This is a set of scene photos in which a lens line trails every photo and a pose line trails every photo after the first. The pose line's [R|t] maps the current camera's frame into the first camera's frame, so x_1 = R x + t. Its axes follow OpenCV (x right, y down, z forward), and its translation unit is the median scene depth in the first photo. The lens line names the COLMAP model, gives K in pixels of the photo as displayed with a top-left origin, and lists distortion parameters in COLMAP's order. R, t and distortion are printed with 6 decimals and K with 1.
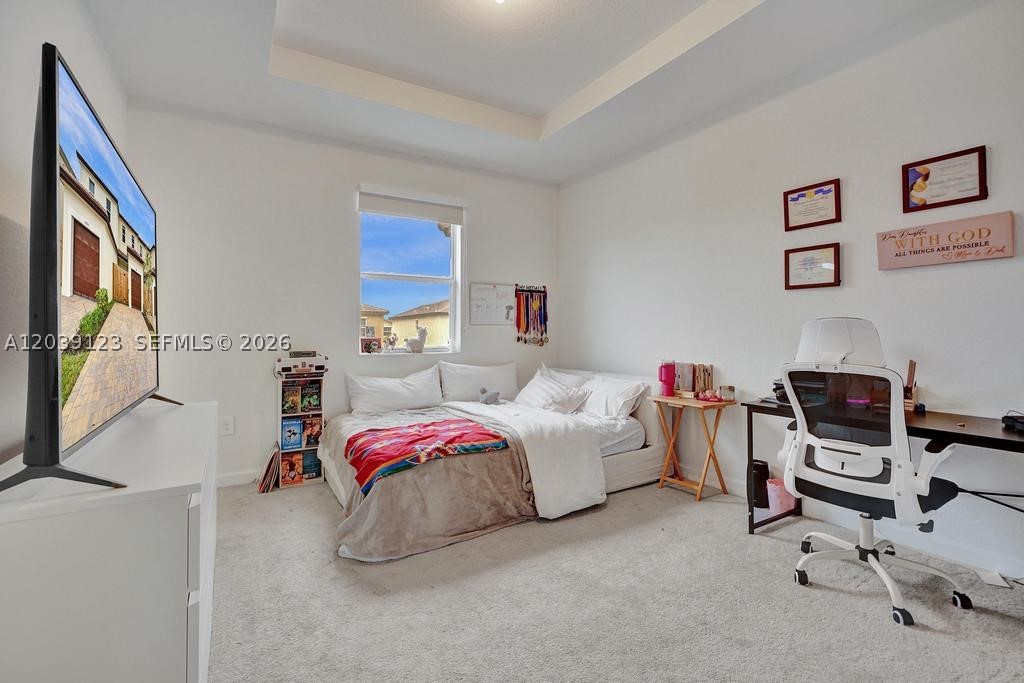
lens RADIAL K [[460.0, 0, 515.1], [0, 460.0, 322.7], [0, 0, 1]] dist [-0.000856, 0.001496]
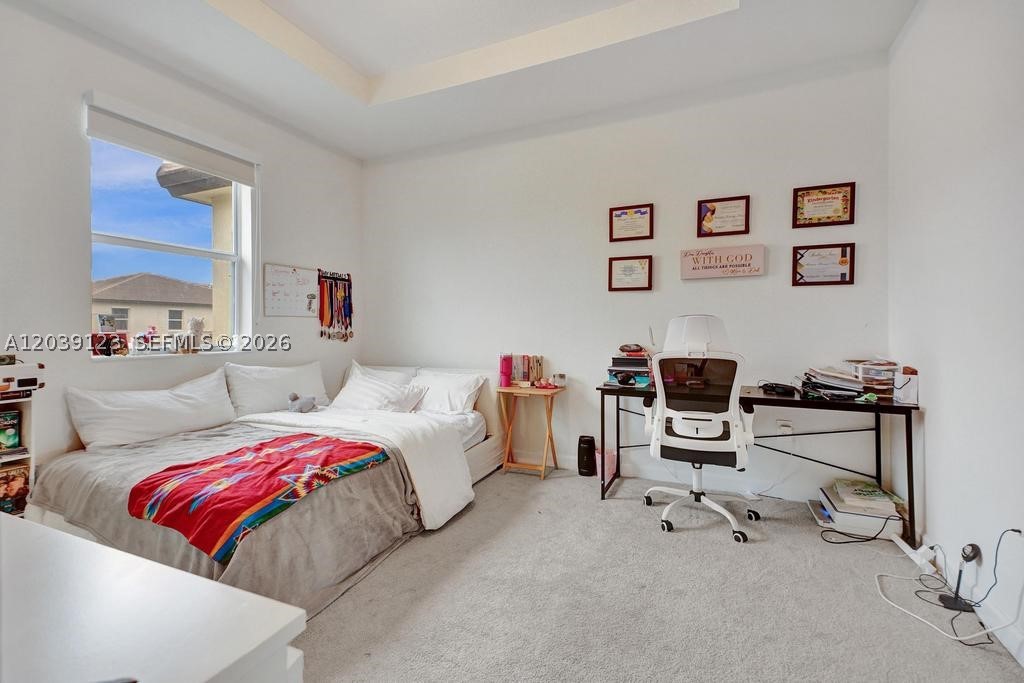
lens RADIAL K [[452.1, 0, 511.6], [0, 452.1, 331.0], [0, 0, 1]] dist [0.050056, -0.012316]
pose [[0.830977, -0.001806, 0.556304, -0.301843], [-0.014940, 0.999562, 0.025562, 0.006505], [-0.556107, -0.029552, 0.830585, 0.172008]]
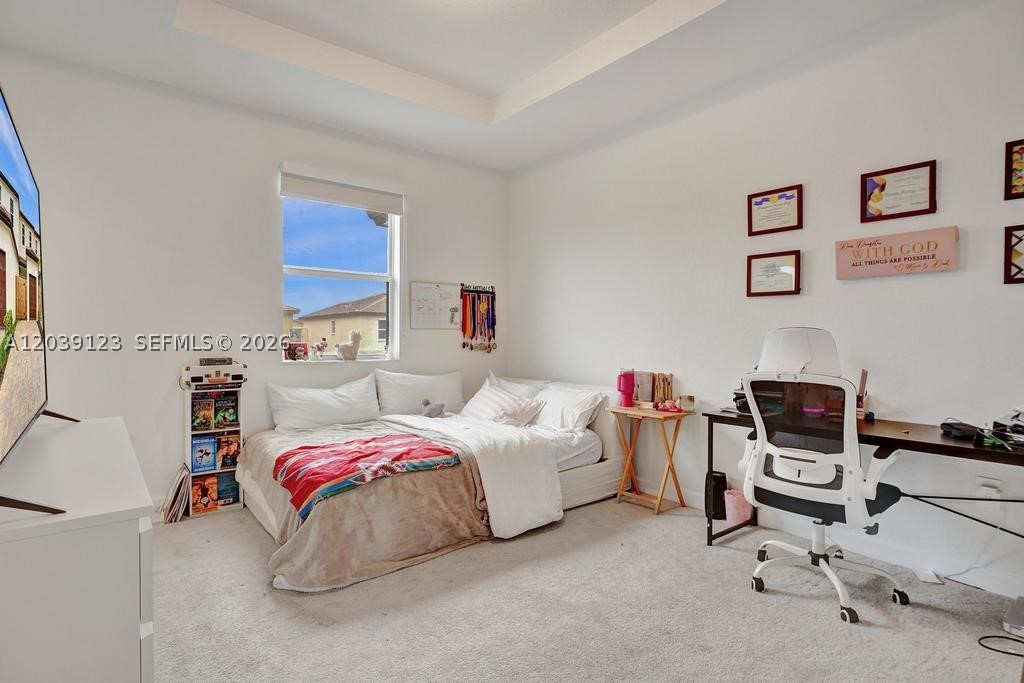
lens RADIAL K [[522.4, 0, 512.0], [0, 522.4, 341.5], [0, 0, 1]] dist [0.002733, 0.000266]
pose [[0.992501, 0.006877, 0.122043, -0.042451], [-0.010727, 0.999464, 0.030917, -0.006260], [-0.121765, -0.031995, 0.992043, -0.041427]]
